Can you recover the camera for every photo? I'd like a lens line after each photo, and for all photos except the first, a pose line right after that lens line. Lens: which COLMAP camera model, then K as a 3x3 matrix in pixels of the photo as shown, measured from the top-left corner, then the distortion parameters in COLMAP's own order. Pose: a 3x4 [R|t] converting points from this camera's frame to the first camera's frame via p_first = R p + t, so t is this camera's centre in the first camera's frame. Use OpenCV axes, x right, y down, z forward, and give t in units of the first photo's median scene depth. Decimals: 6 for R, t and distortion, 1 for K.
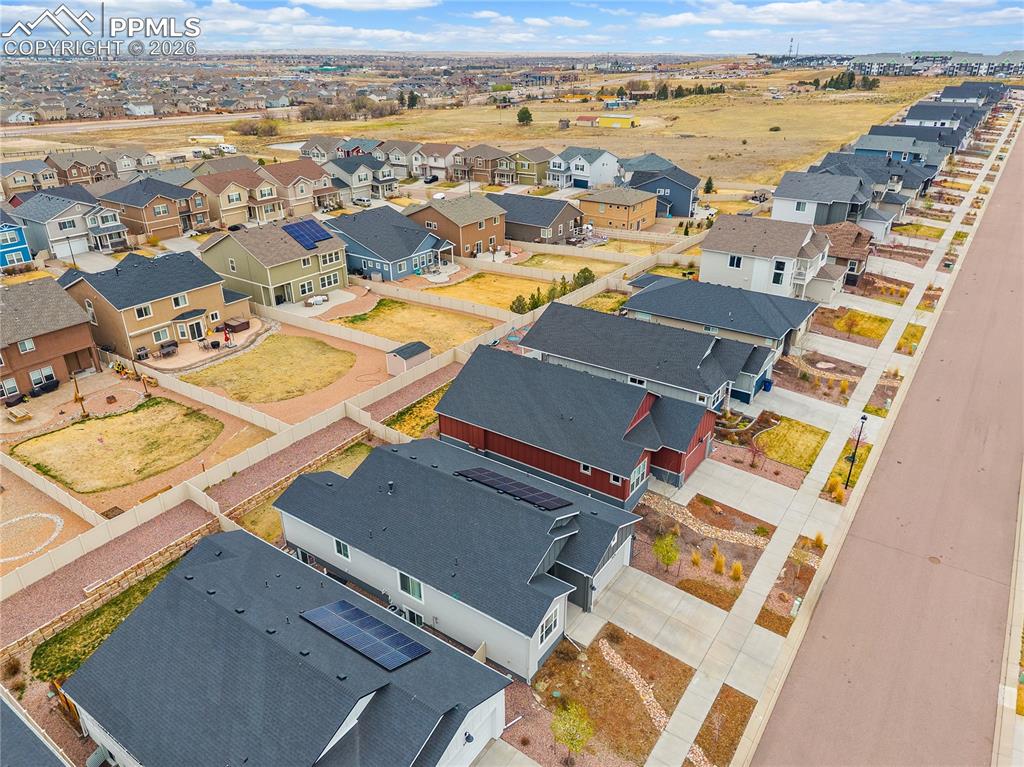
lens RADIAL K [[700.2, 0, 512.0], [0, 700.2, 383.5], [0, 0, 1]] dist [0.004597, -0.000832]
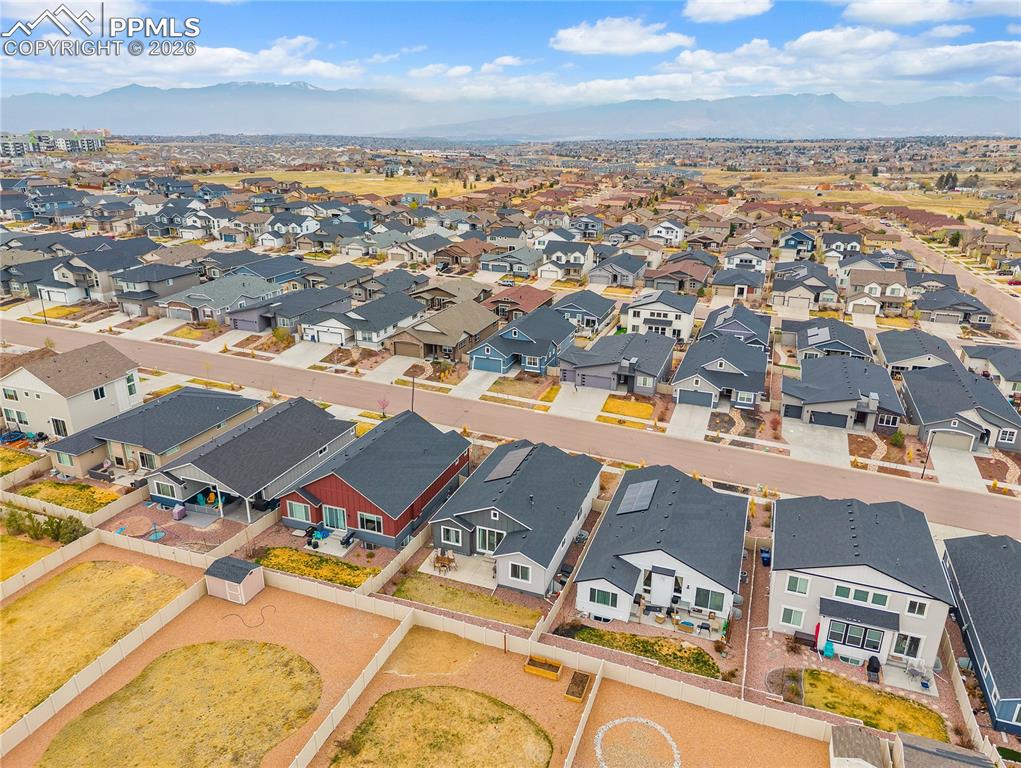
lens RADIAL K [[698.1, 0, 510.5], [0, 698.1, 384.0], [0, 0, 1]] dist [0.004597, -0.000832]
pose [[-0.244210, -0.331083, 0.911452, -0.967626], [0.418678, 0.811794, 0.407061, -0.451344], [-0.874683, 0.481014, -0.059631, 0.690583]]
